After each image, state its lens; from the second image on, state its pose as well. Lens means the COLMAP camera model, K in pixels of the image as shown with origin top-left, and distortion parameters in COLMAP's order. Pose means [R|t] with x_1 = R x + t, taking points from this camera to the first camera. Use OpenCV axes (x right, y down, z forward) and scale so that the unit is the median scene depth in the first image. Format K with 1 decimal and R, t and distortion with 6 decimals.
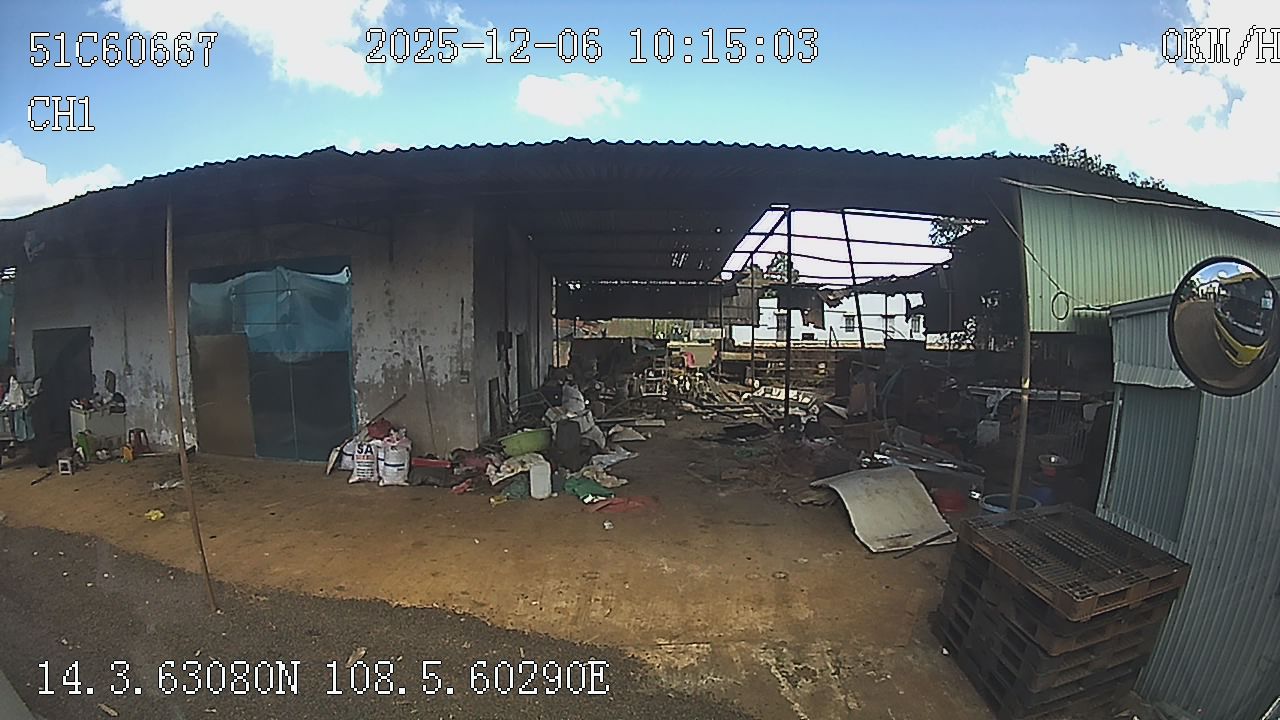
lens RADIAL K [[688.2, 0, 637.9], [0, 688.2, 352.4], [0, 0, 1]] dist [-0.300624, 0.074077]
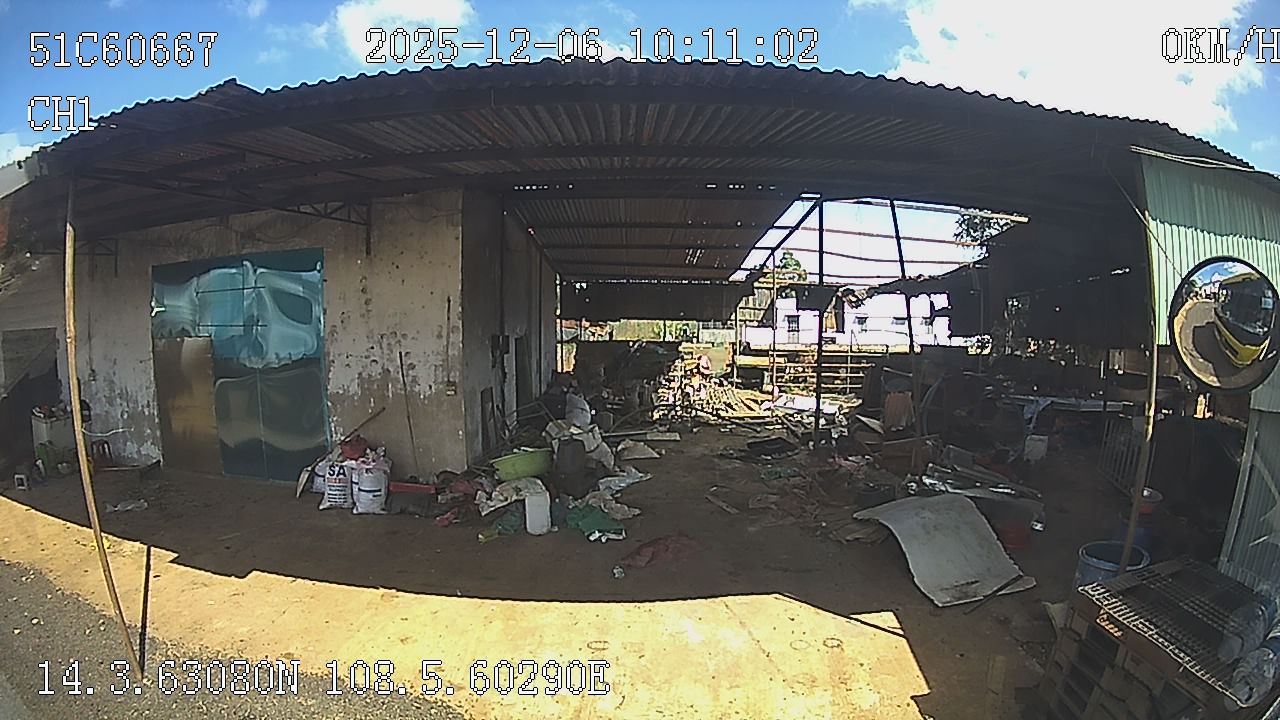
lens RADIAL K [[672.5, 0, 640.0], [0, 672.5, 360.0], [0, 0, 1]] dist [-0.250577, 0.048007]
pose [[0.999983, 0.003826, -0.004485, -0.010871], [-0.003770, 0.999916, 0.012388, -0.010113], [0.004532, -0.012371, 0.999913, 0.144214]]
